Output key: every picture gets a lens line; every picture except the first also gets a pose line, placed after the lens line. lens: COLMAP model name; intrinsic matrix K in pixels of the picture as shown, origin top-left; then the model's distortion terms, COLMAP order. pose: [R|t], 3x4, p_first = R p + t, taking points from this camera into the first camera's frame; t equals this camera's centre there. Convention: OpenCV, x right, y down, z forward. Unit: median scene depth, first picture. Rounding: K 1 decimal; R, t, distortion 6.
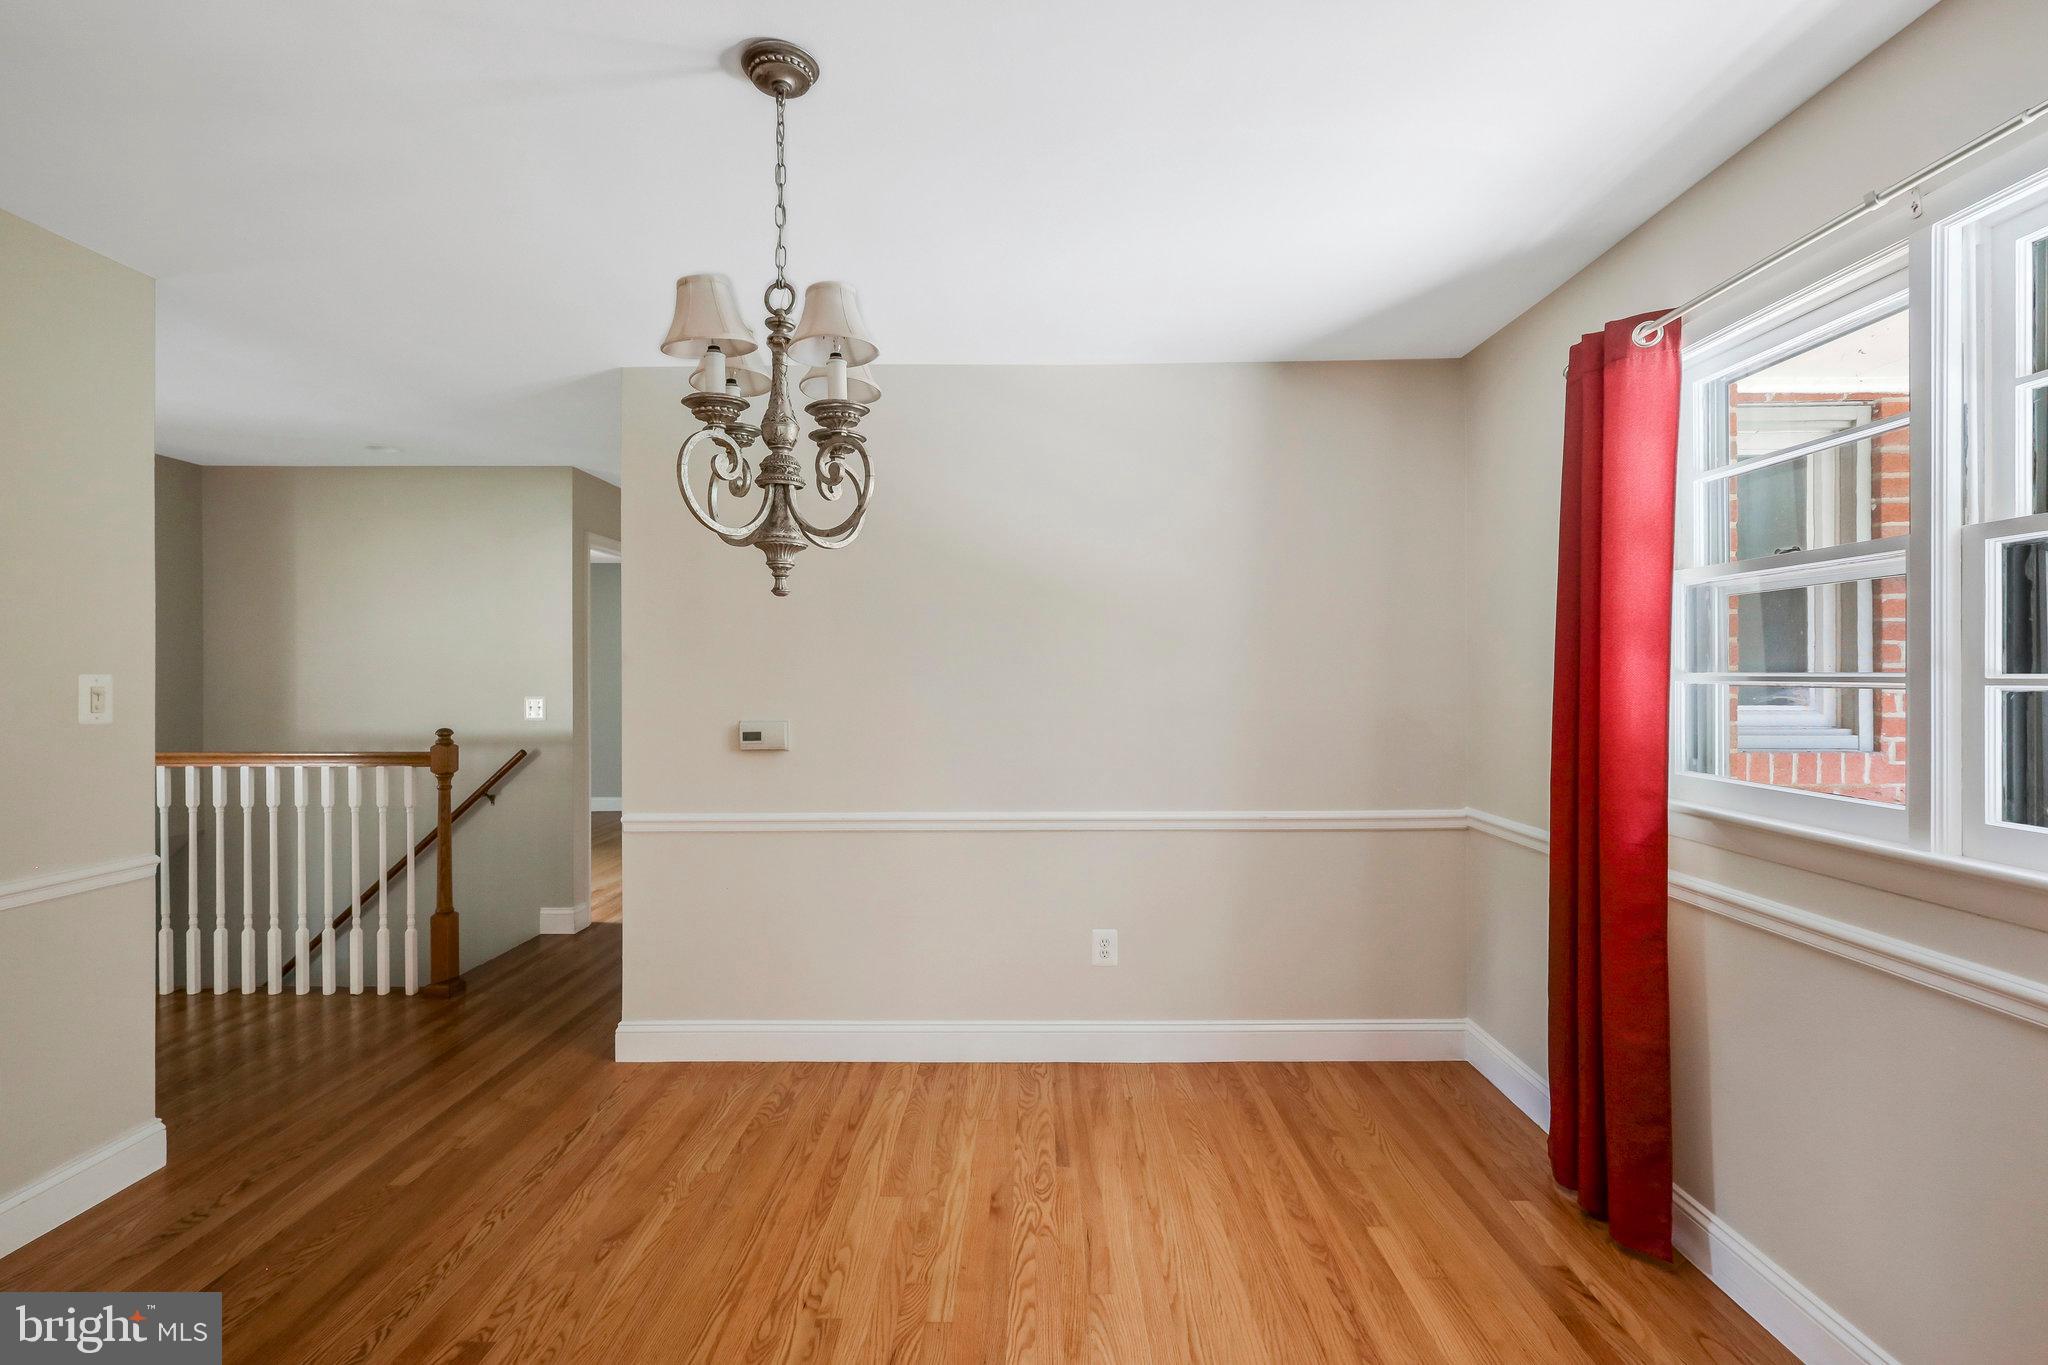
lens RADIAL K [[991.3, 0, 1019.0], [0, 991.3, 676.4], [0, 0, 1]] dist [0.000840, 0.000126]
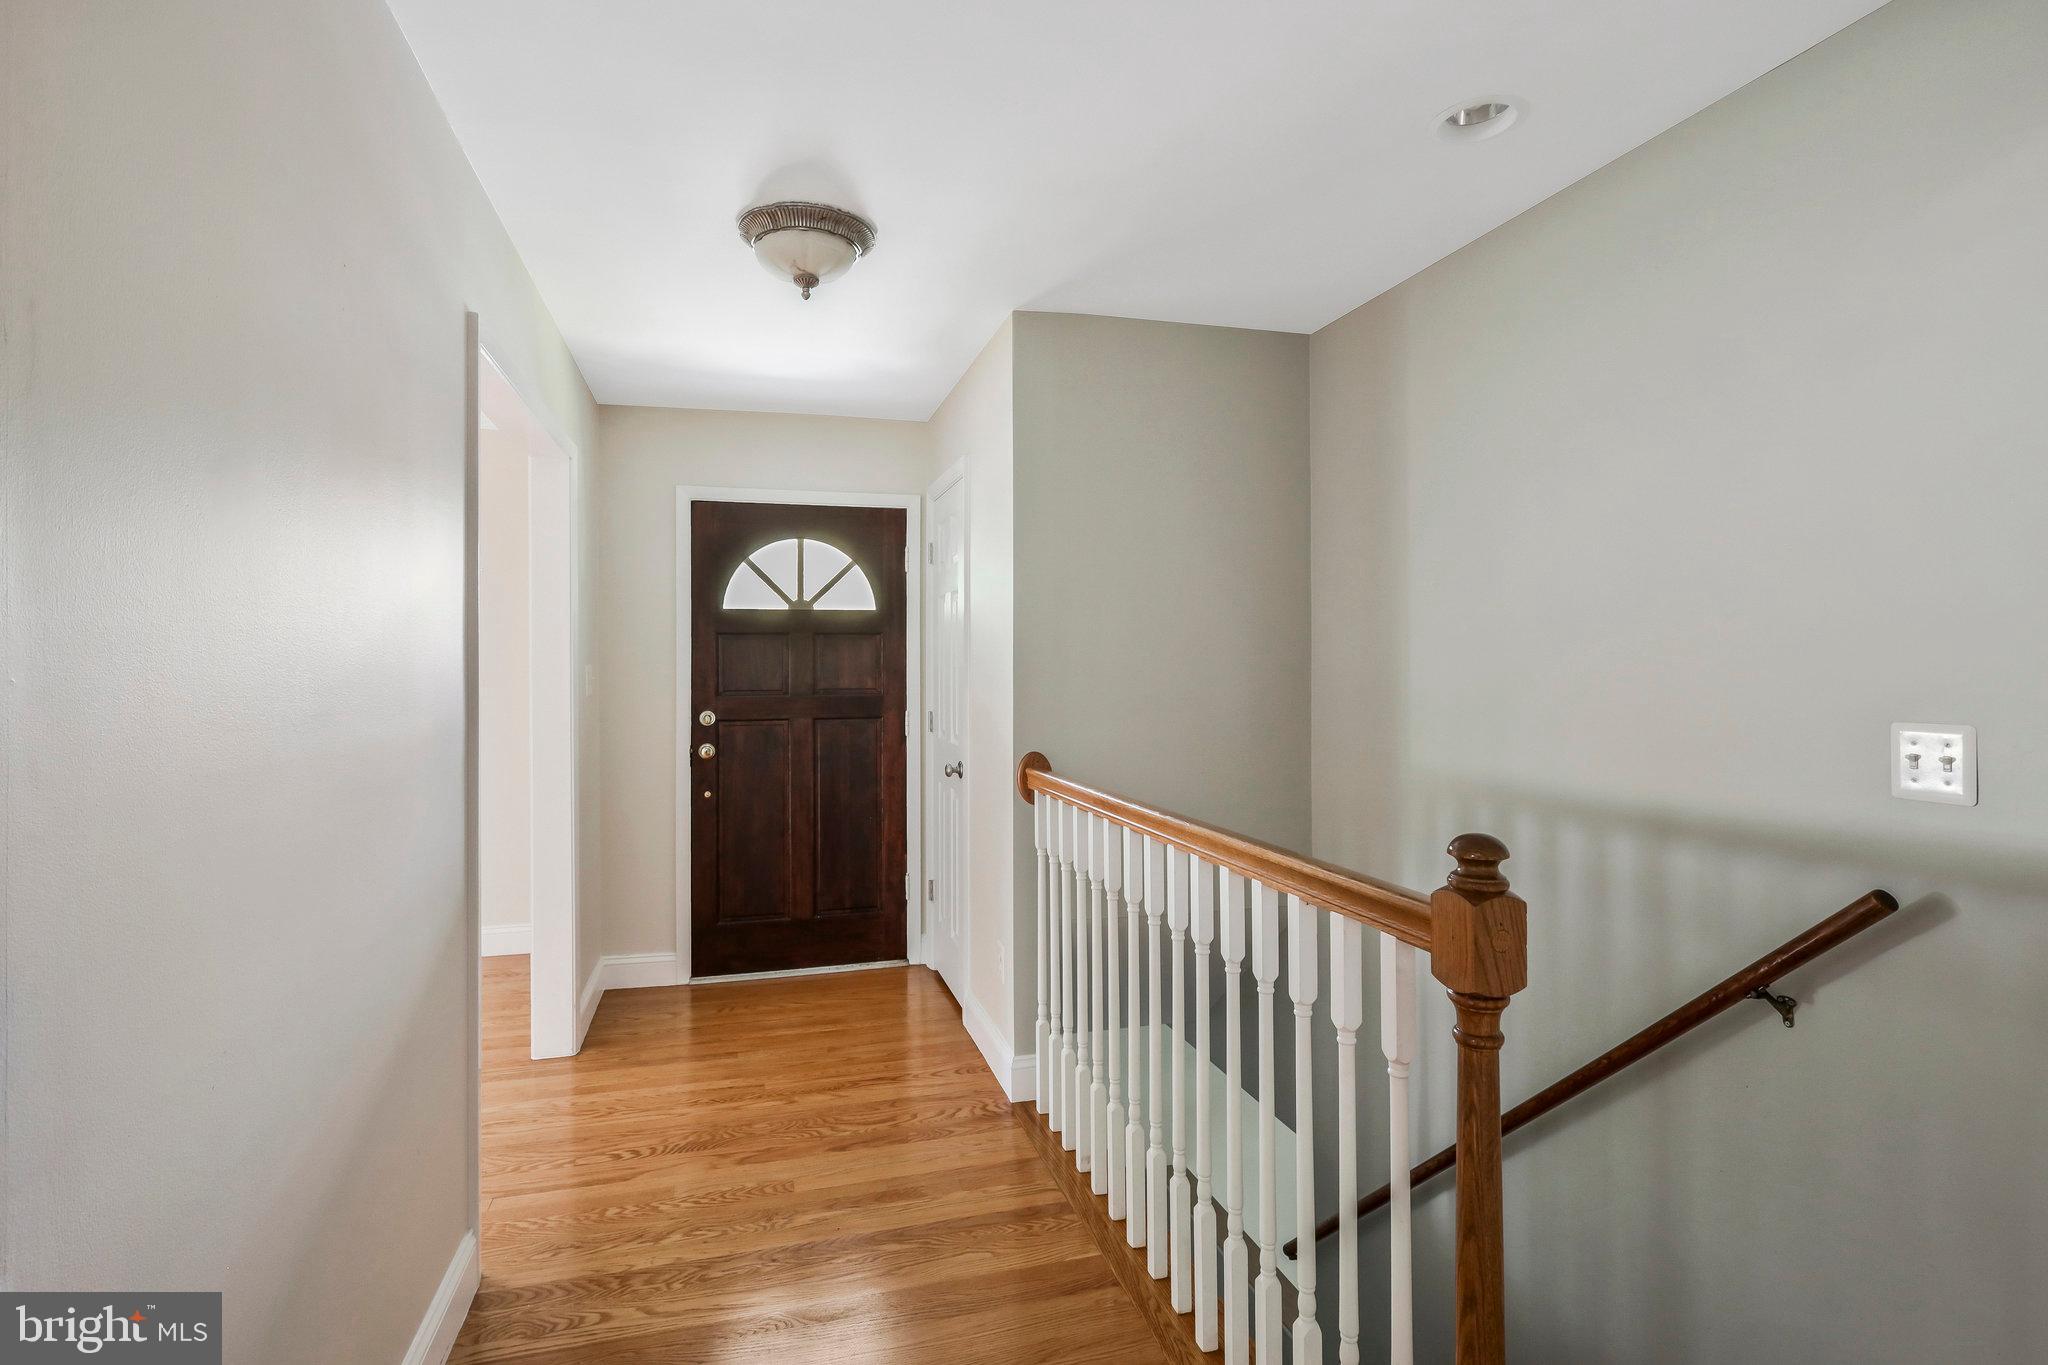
lens RADIAL K [[975.0, 0, 1019.0], [0, 975.0, 684.5], [0, 0, 1]] dist [-0.001487, -0.000440]
pose [[0.287941, 0.012442, -0.957567, -0.342370], [0.001687, 0.999907, 0.013500, 0.003906], [0.957647, -0.005503, 0.287893, 0.782789]]
